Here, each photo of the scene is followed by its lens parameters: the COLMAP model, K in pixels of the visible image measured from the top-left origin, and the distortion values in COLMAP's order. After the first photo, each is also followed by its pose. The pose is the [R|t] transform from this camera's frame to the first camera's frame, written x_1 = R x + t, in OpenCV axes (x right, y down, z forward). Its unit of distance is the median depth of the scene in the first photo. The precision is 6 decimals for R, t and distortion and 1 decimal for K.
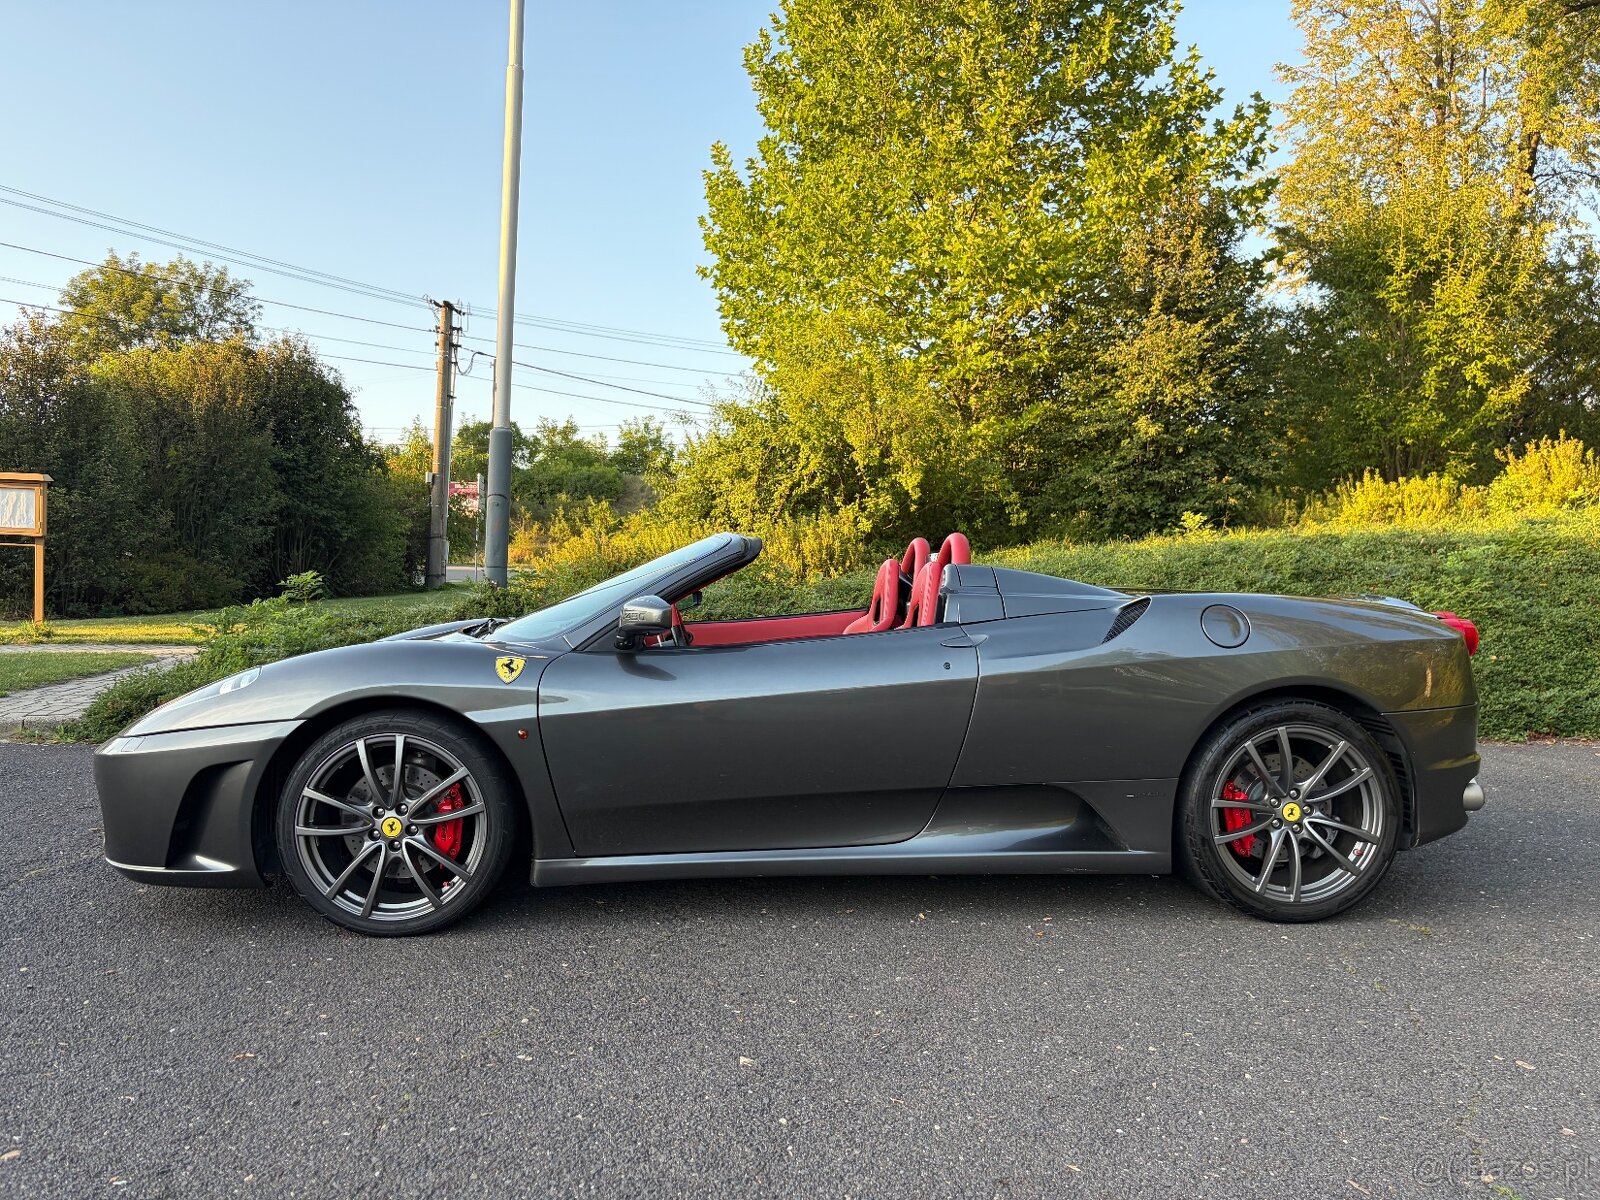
lens RADIAL K [[1217.3, 0, 801.0], [0, 1217.3, 604.5], [0, 0, 1]] dist [0.041055, -0.046184]
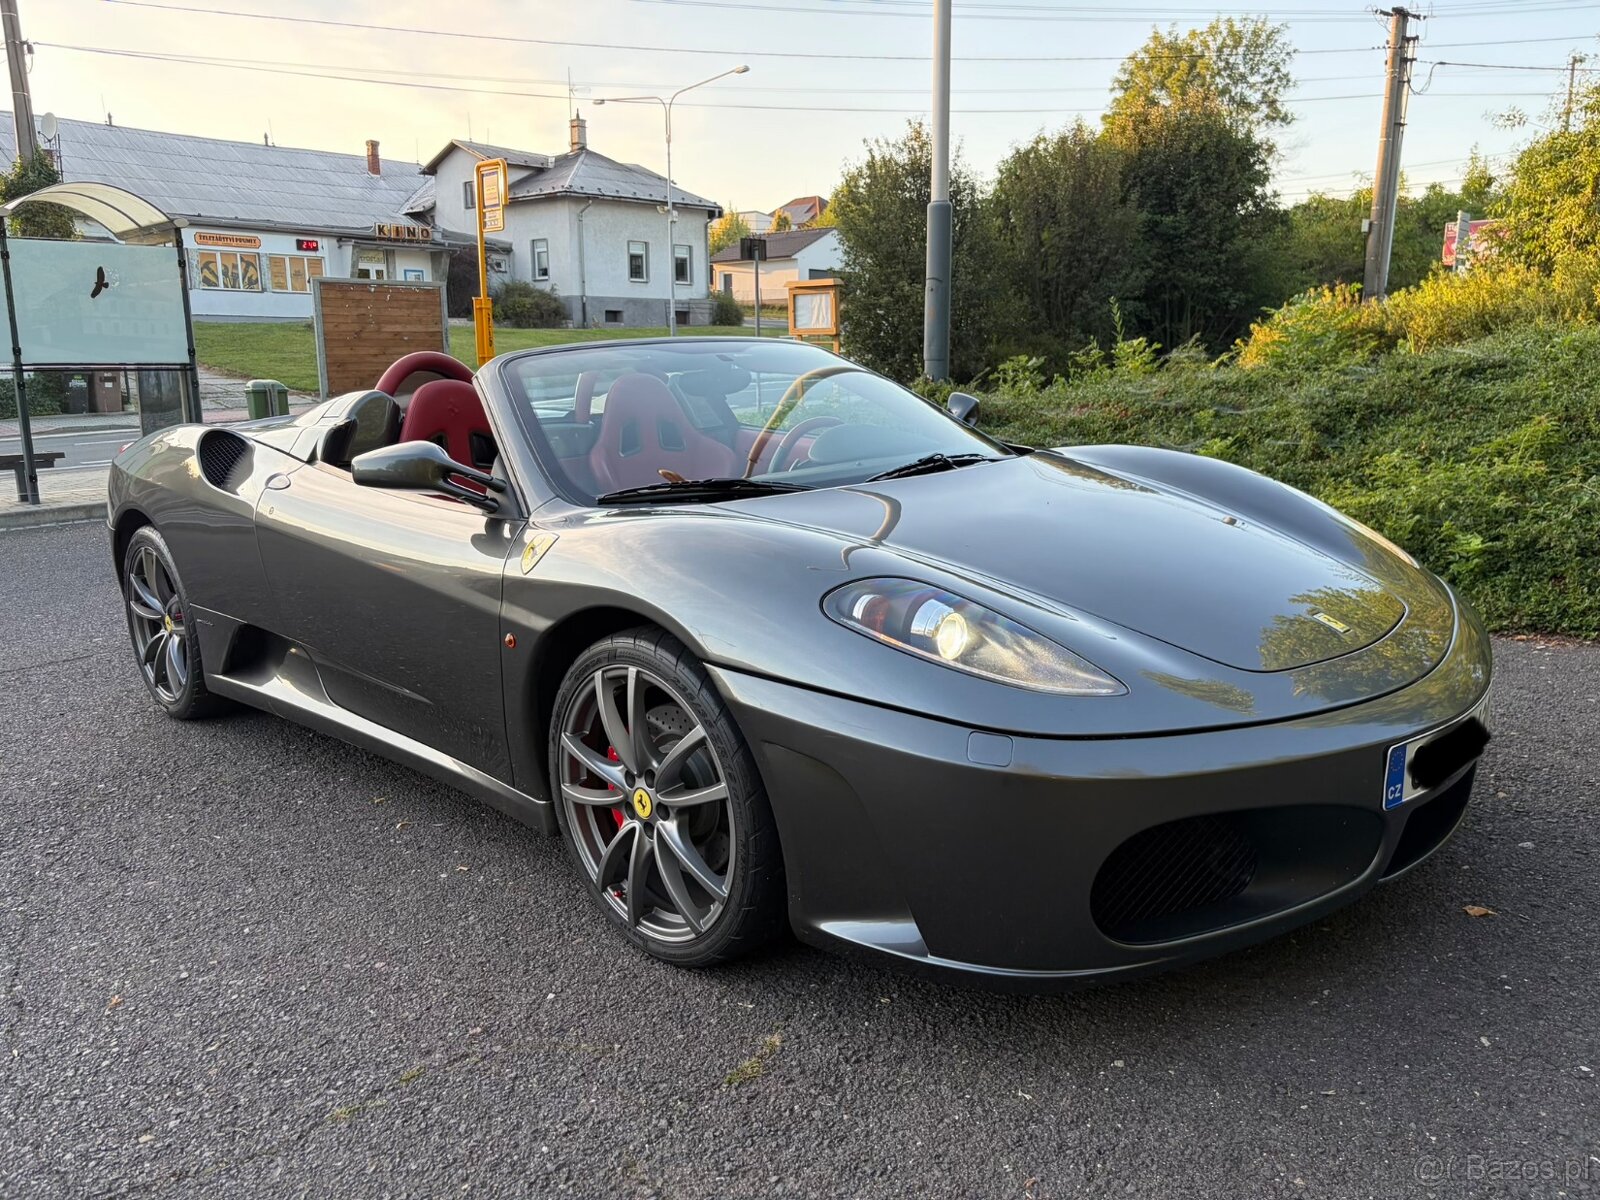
lens RADIAL K [[1217.3, 0, 800.3], [0, 1217.3, 593.6], [0, 0, 1]] dist [0.041055, -0.046184]
pose [[0.660280, 0.108788, -0.743099, 0.175605], [0.028736, 0.985069, 0.169746, -0.007075], [0.750470, -0.133434, 0.647295, 0.136221]]
